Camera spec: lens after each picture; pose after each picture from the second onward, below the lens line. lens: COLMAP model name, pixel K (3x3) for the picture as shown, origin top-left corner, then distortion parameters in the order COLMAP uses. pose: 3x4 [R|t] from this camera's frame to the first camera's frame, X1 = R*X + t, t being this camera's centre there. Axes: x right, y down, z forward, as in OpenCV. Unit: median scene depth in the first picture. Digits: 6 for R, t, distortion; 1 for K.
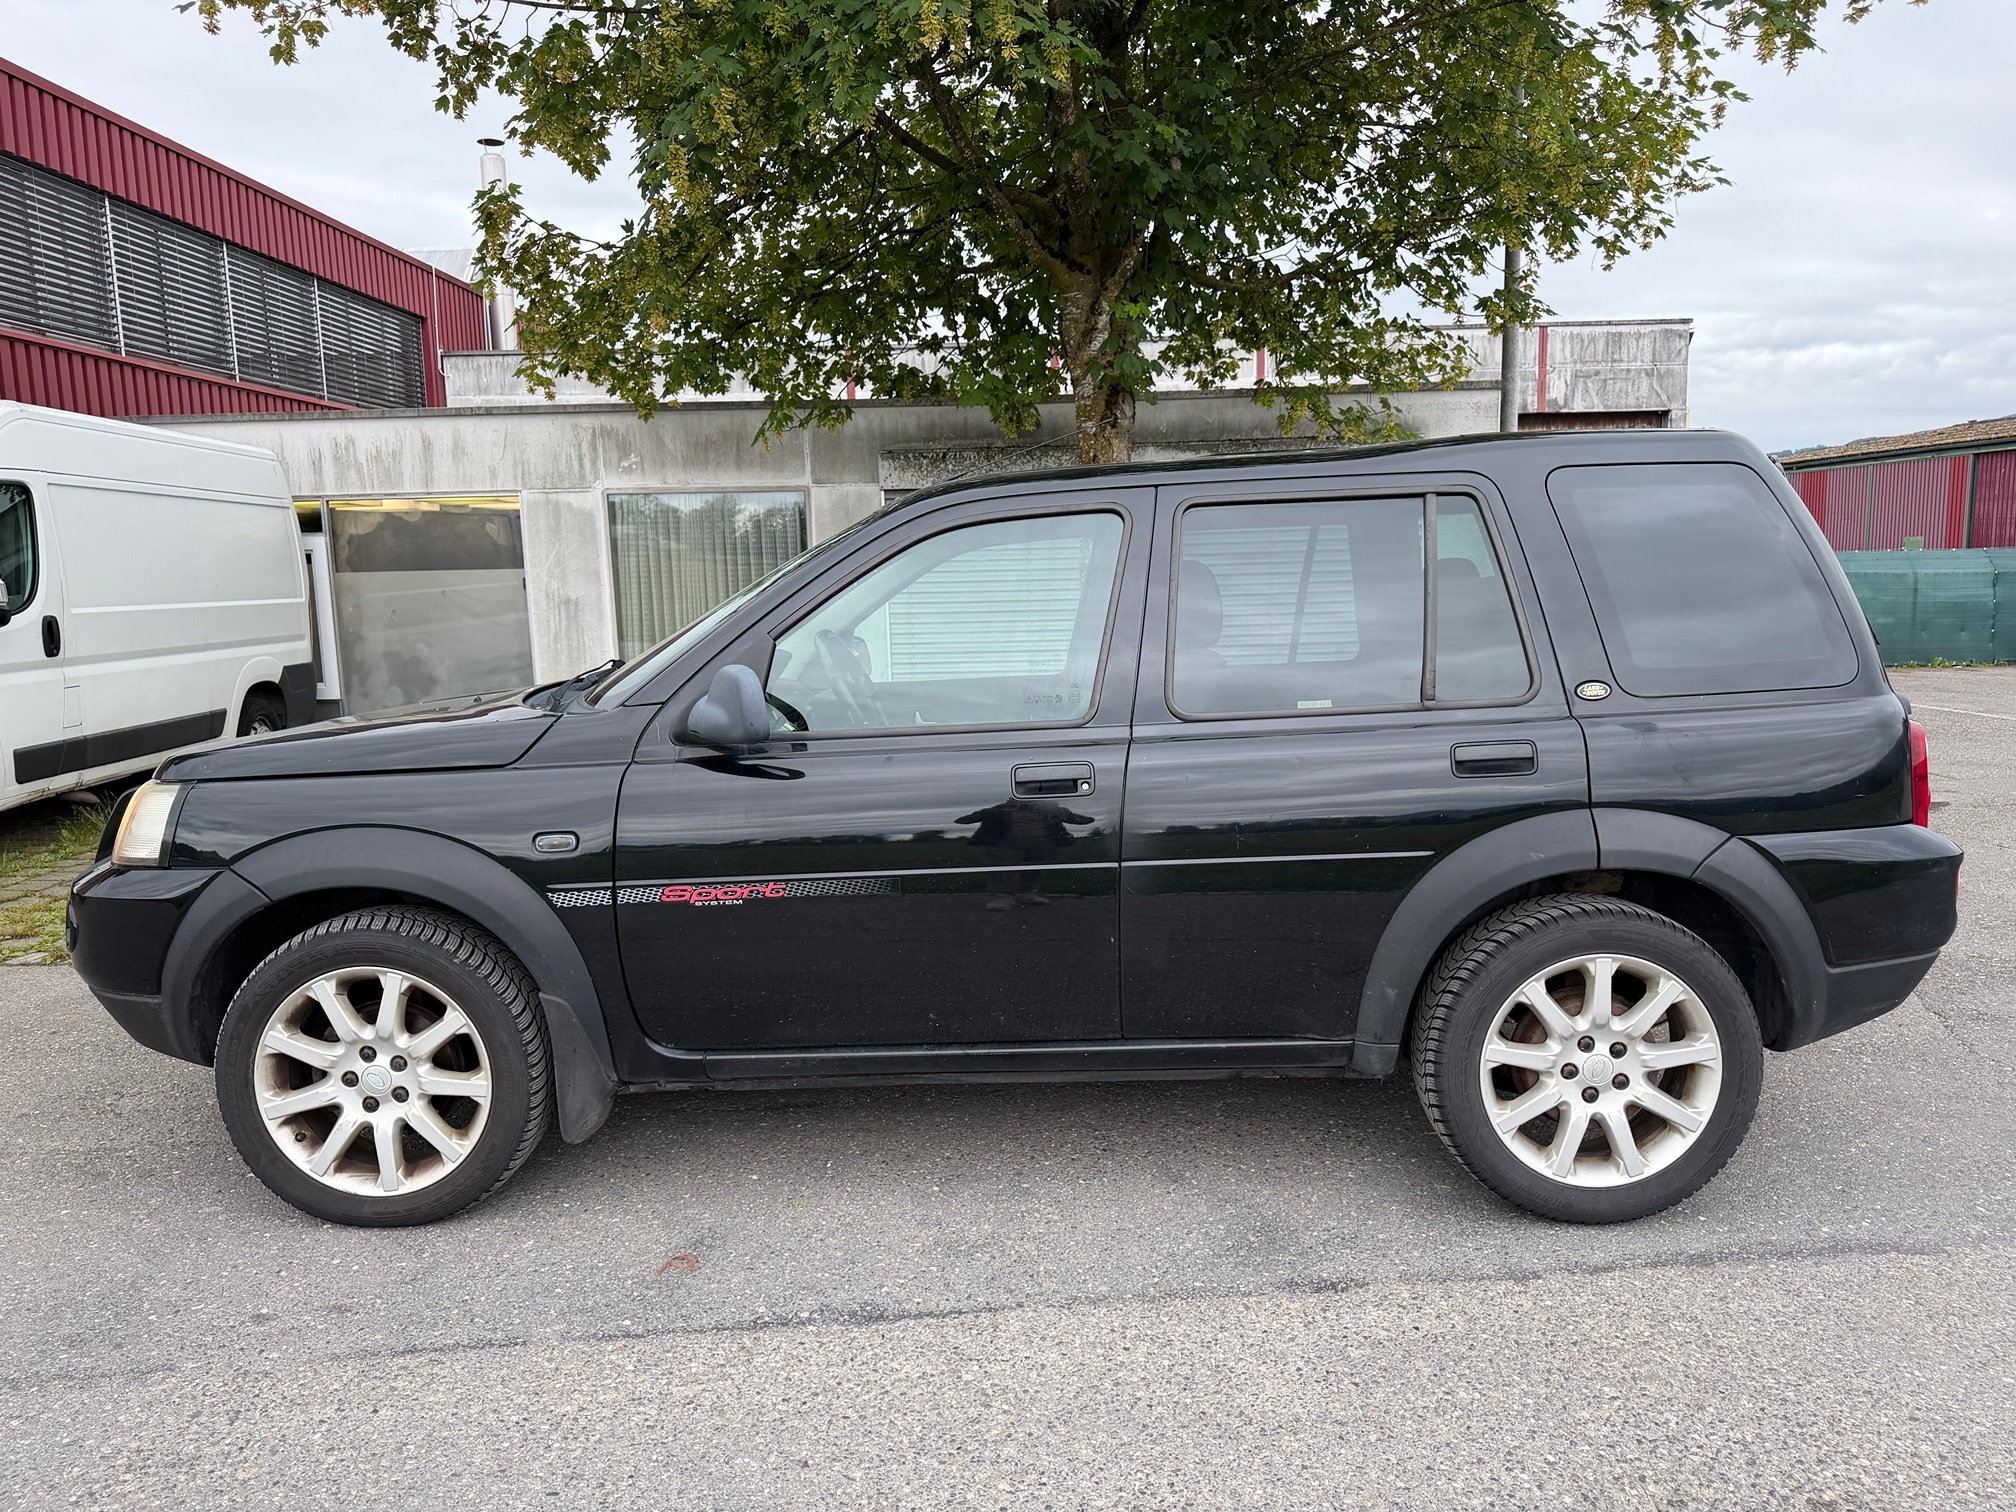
lens RADIAL K [[1420.1, 0, 1041.4], [0, 1420.1, 831.6], [0, 0, 1]] dist [0.036629, -0.037895]
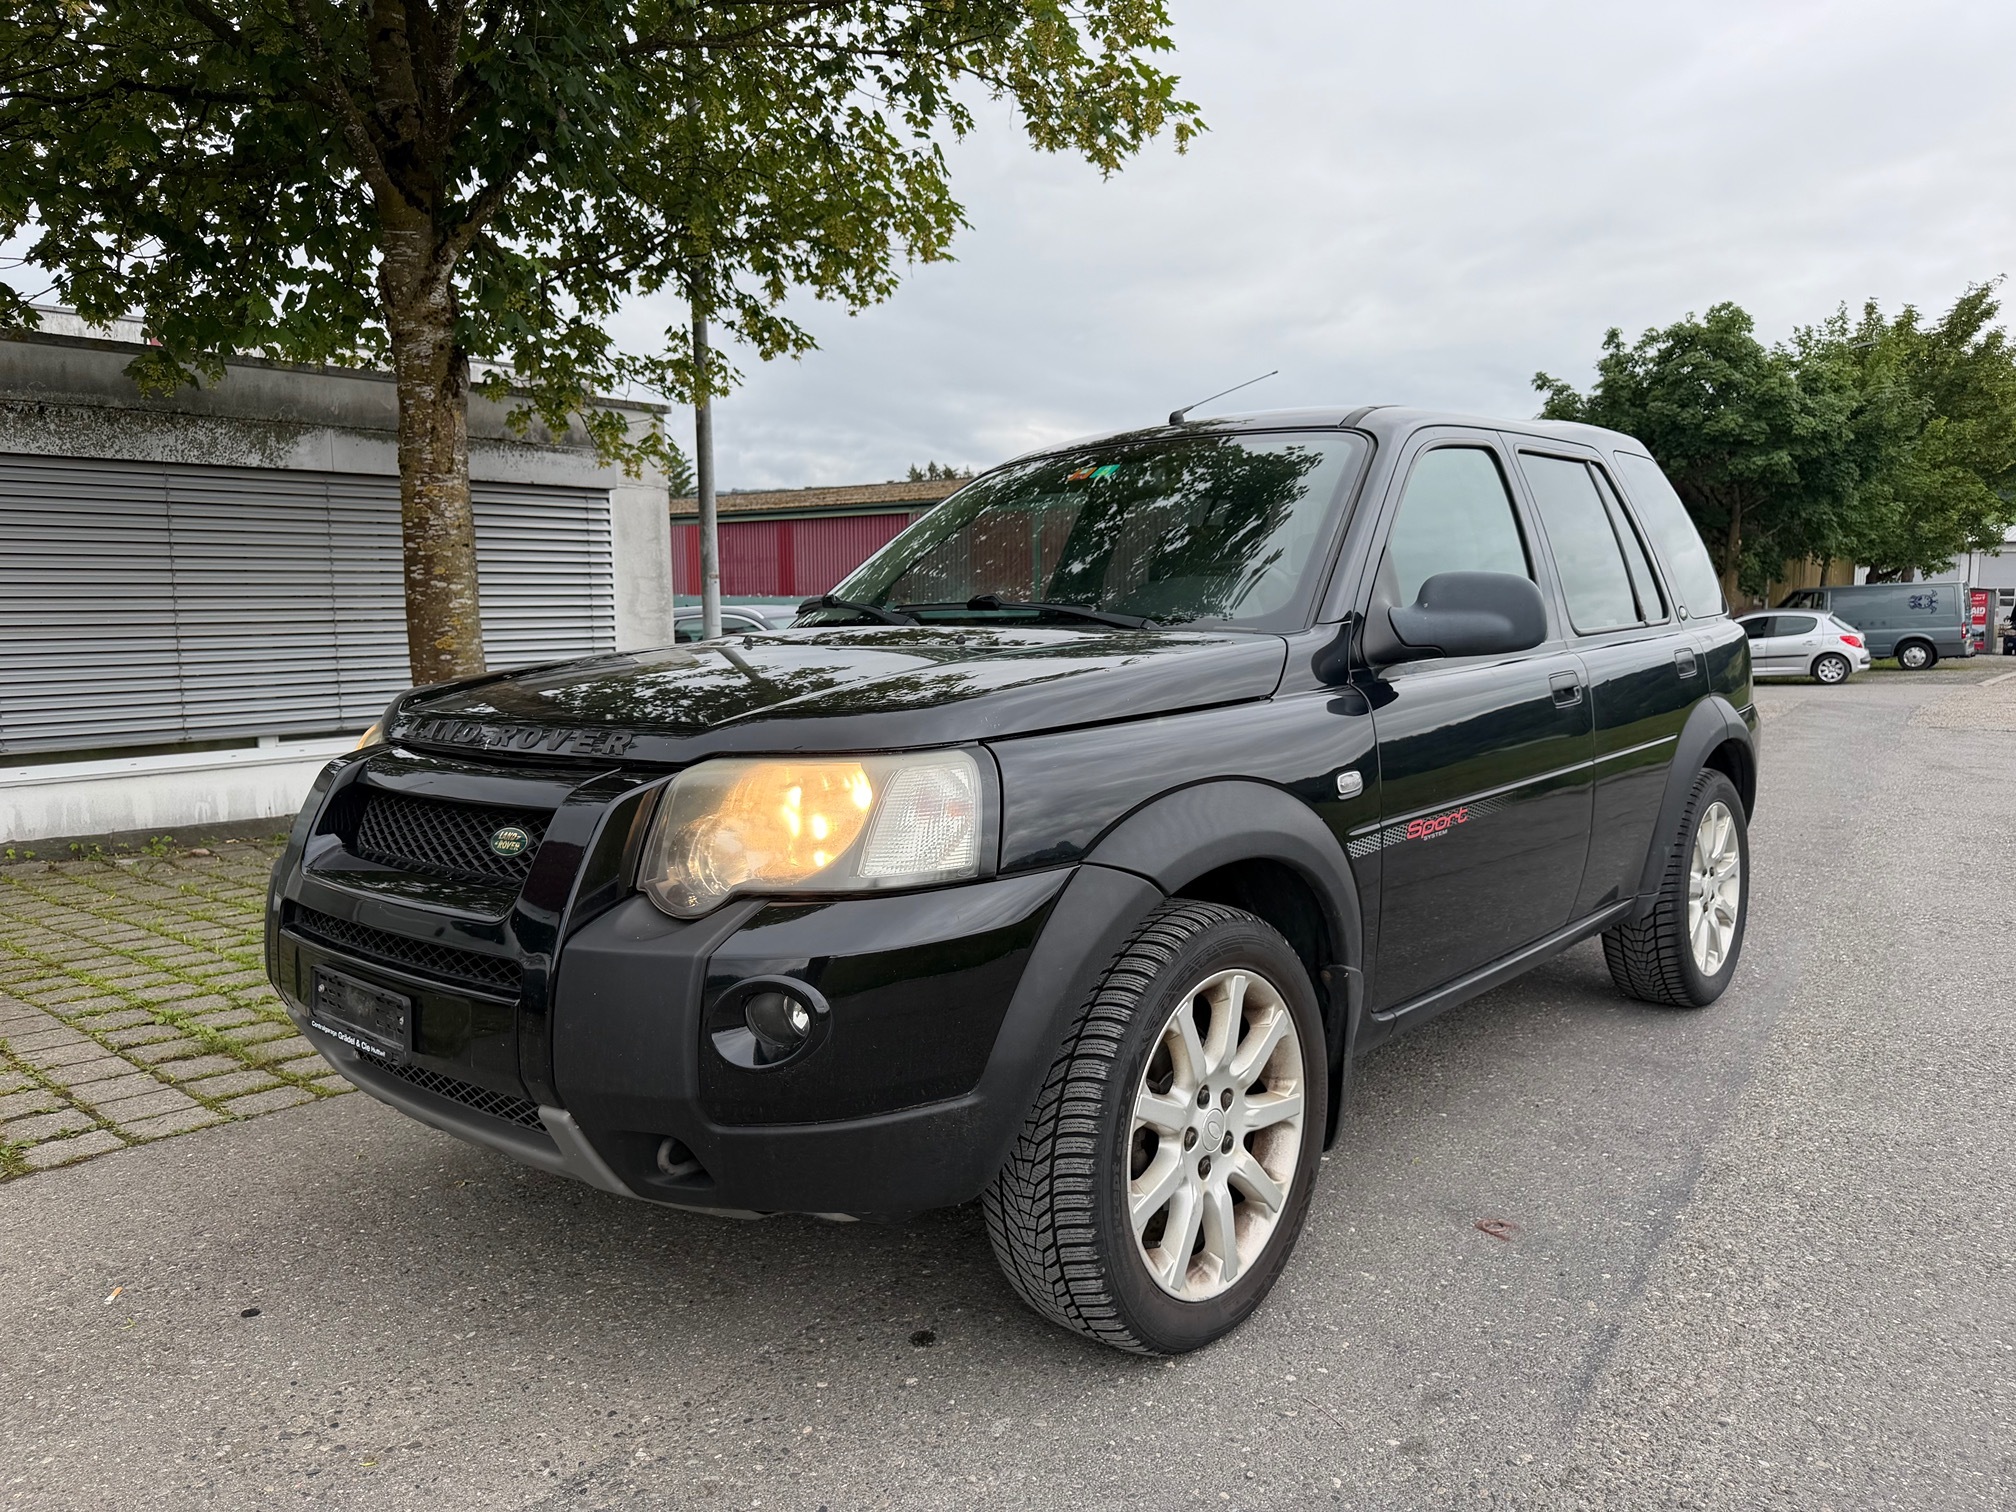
lens RADIAL K [[1420.1, 0, 1066.2], [0, 1420.1, 768.6], [0, 0, 1]] dist [0.036629, -0.037895]
pose [[0.646763, -0.075562, 0.758939, -0.364741], [0.135230, 0.990675, -0.016608, -0.002516], [-0.750607, 0.113373, 0.650950, 0.194684]]
